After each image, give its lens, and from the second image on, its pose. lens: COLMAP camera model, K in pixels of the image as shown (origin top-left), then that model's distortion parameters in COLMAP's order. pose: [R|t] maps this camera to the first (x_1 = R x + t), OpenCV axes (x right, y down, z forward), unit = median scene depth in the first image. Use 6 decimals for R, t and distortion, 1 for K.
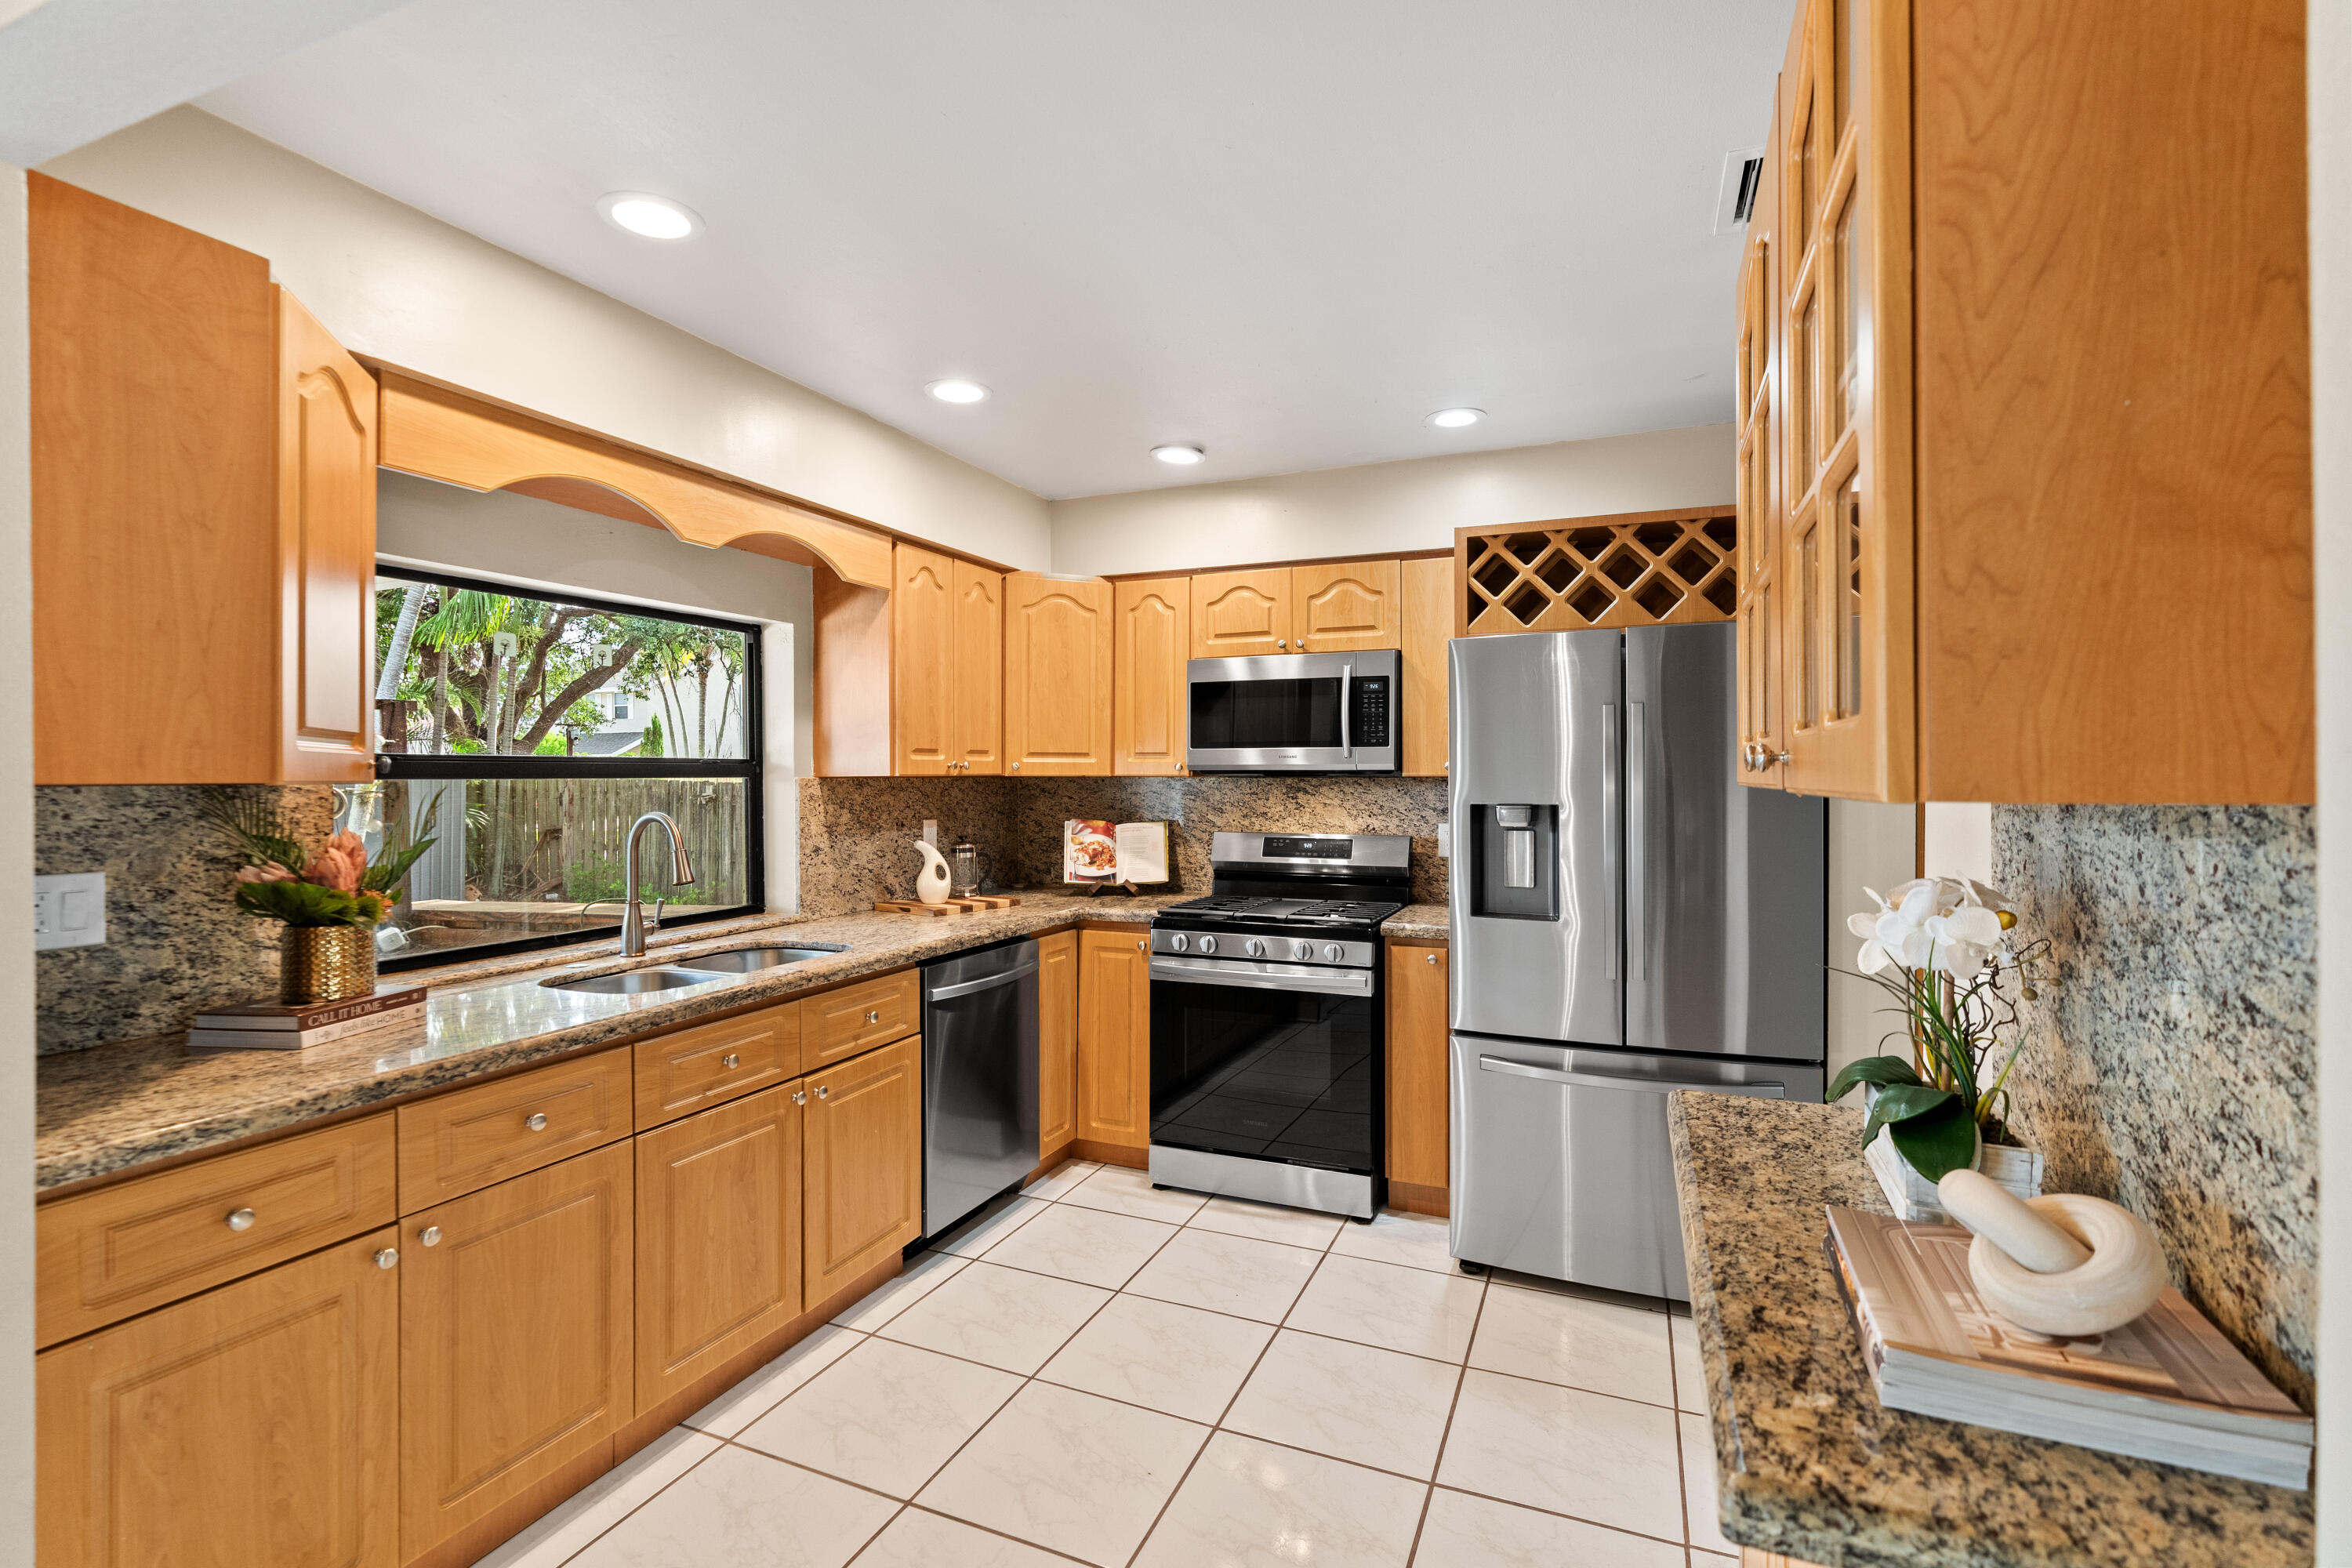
lens RADIAL K [[1059.8, 0, 1180.2], [0, 1059.8, 776.3], [0, 0, 1]] dist [-0.011186, 0.000490]
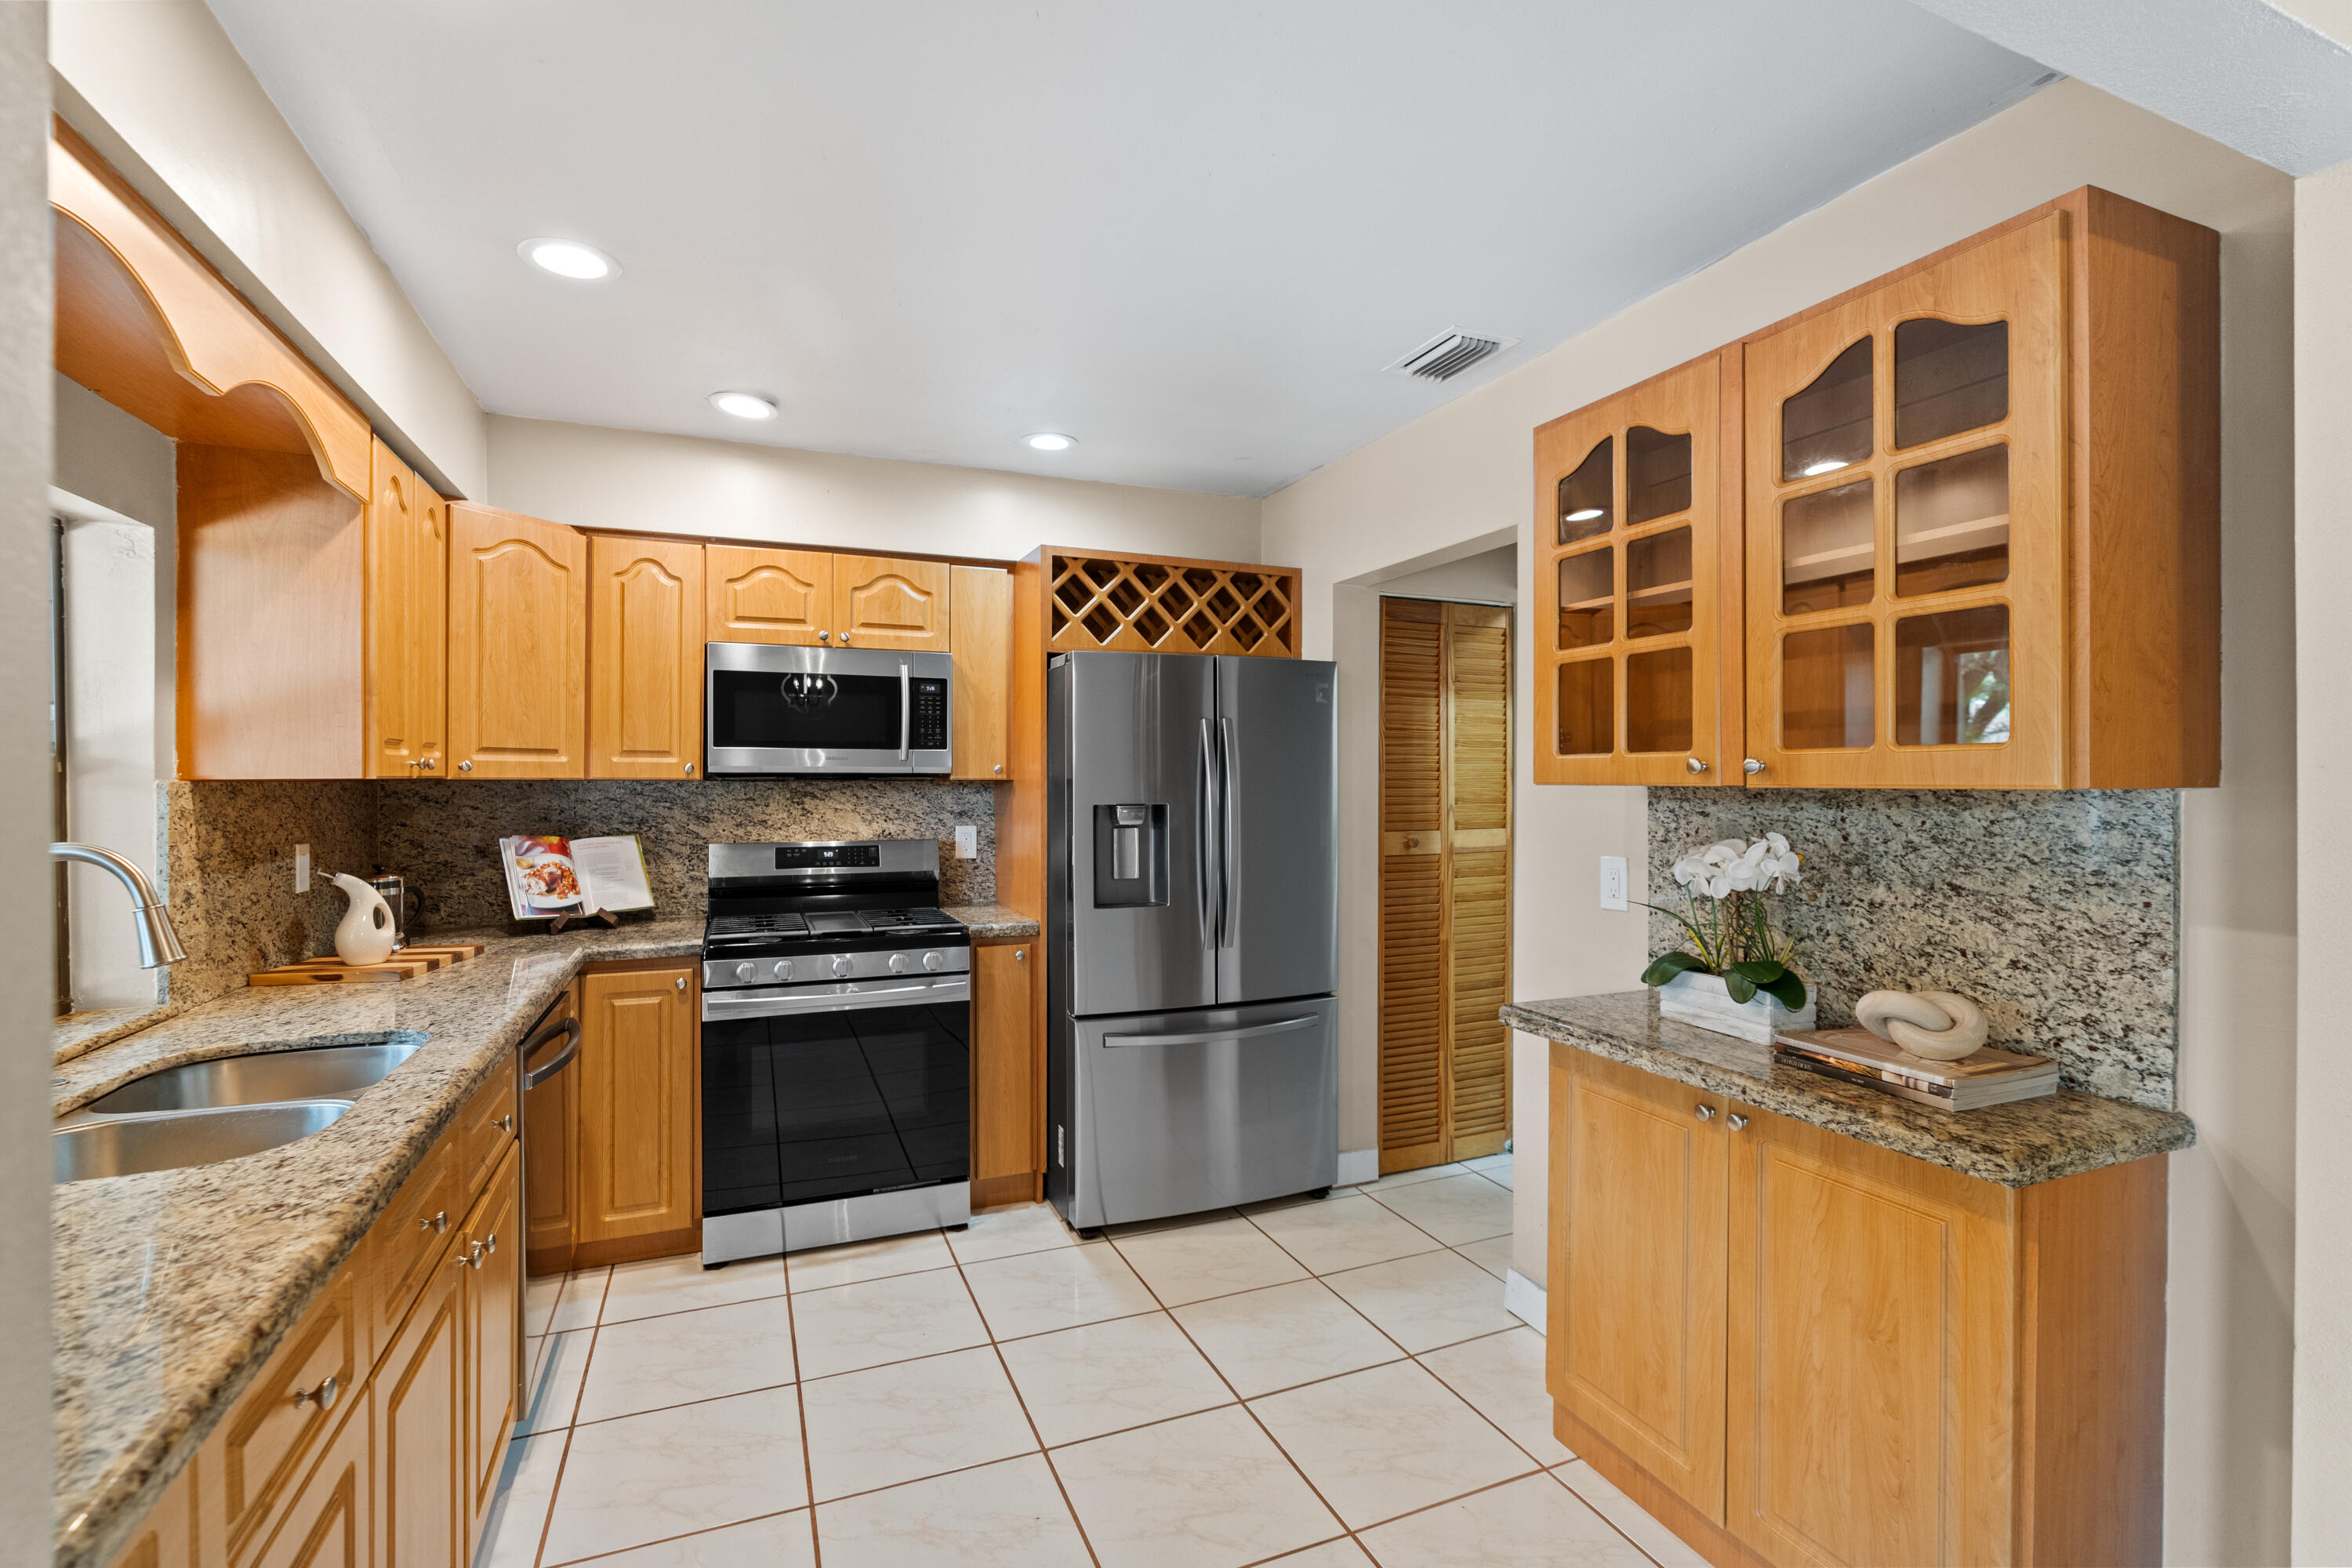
lens RADIAL K [[1060.3, 0, 1173.3], [0, 1060.3, 779.3], [0, 0, 1]] dist [-0.009222, 0.003586]
pose [[0.700265, 0.000413, 0.713883, -0.367544], [0.000761, 0.999999, -0.001325, 0.001379], [-0.713883, 0.001471, 0.700264, 0.149554]]
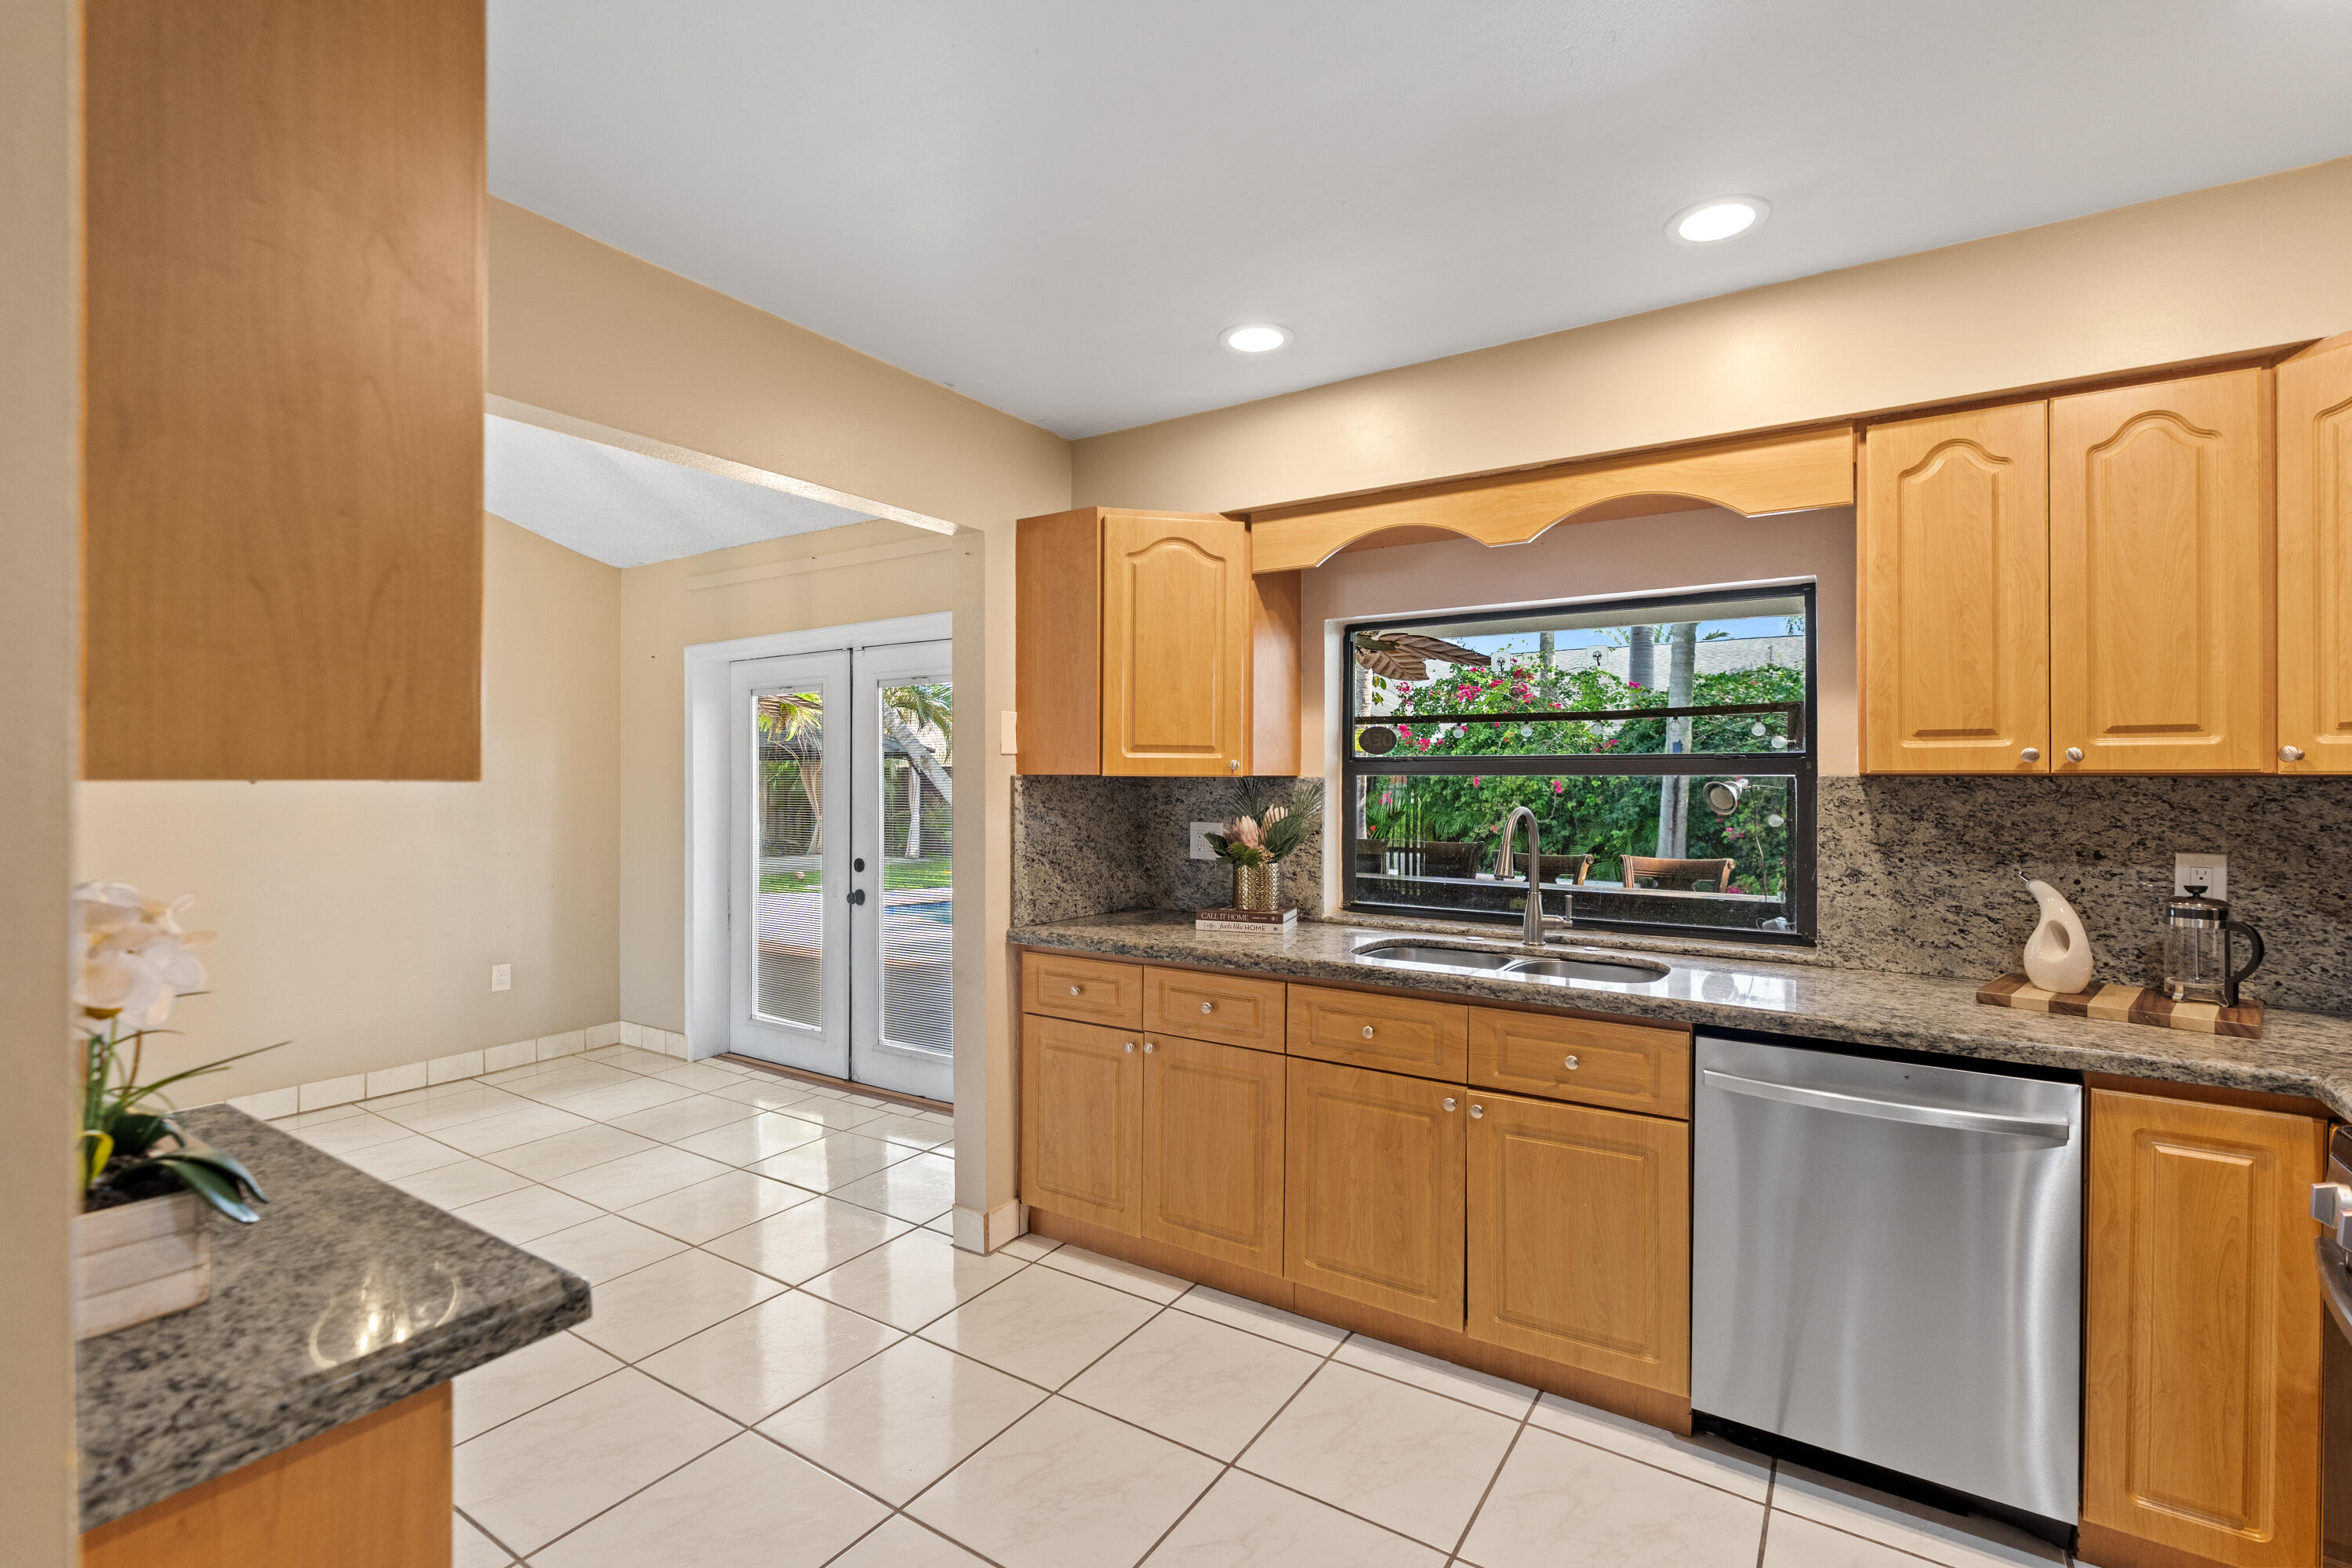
lens RADIAL K [[1060.3, 0, 1173.3], [0, 1060.3, 779.3], [0, 0, 1]] dist [-0.009222, 0.003586]
pose [[-0.178200, 0.003634, -0.983987, 0.448008], [-0.003056, 0.999986, 0.004247, 0.001924], [0.983989, 0.003763, -0.178187, 0.642056]]
